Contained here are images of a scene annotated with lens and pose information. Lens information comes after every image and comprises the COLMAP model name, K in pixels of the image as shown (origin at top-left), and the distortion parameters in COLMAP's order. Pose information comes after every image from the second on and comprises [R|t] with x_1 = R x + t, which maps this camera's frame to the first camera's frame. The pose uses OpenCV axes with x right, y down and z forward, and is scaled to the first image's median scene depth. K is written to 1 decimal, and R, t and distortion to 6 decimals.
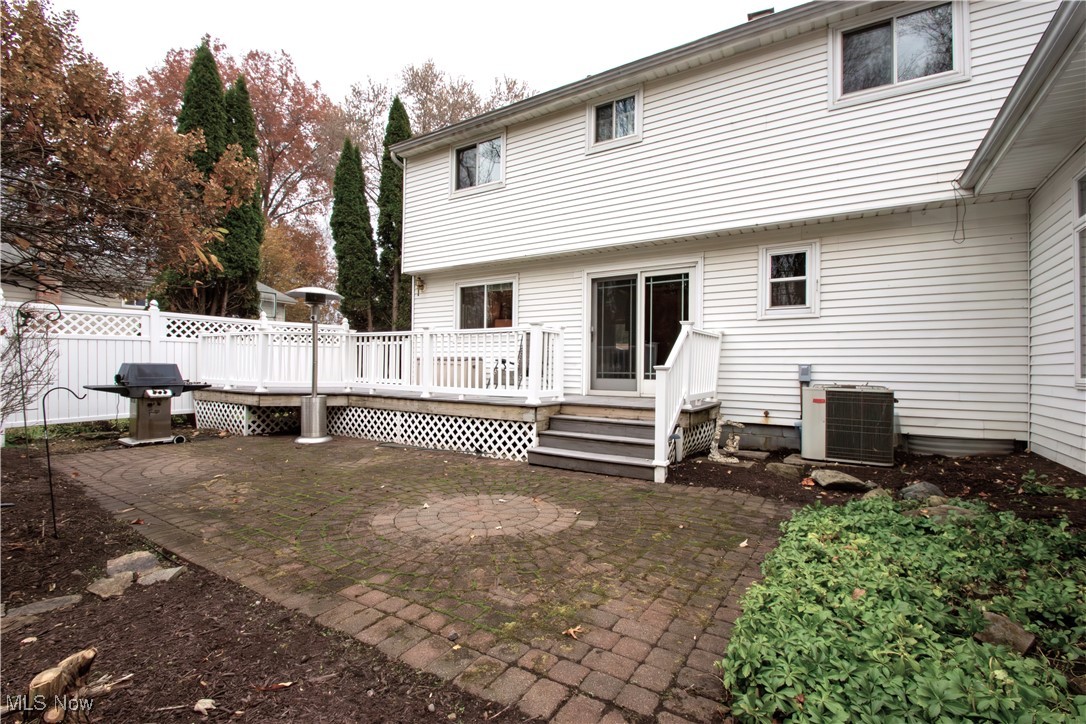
lens RADIAL K [[477.8, 0, 547.2], [0, 477.8, 367.5], [0, 0, 1]] dist [-0.008705, -0.002492]
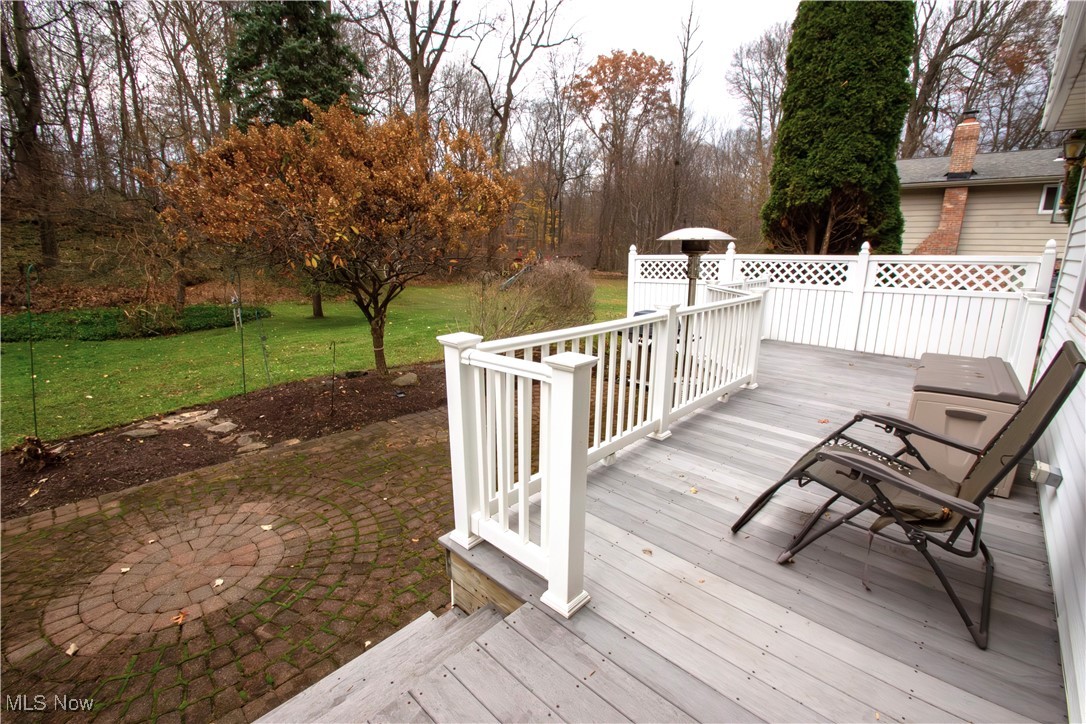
lens RADIAL K [[477.8, 0, 549.4], [0, 477.8, 355.8], [0, 0, 1]] dist [-0.008705, -0.002492]
pose [[-0.190817, 0.209978, -0.958904, 0.505871], [-0.011295, 0.976319, 0.216039, -0.267410], [0.981561, 0.052055, -0.183927, 1.850688]]
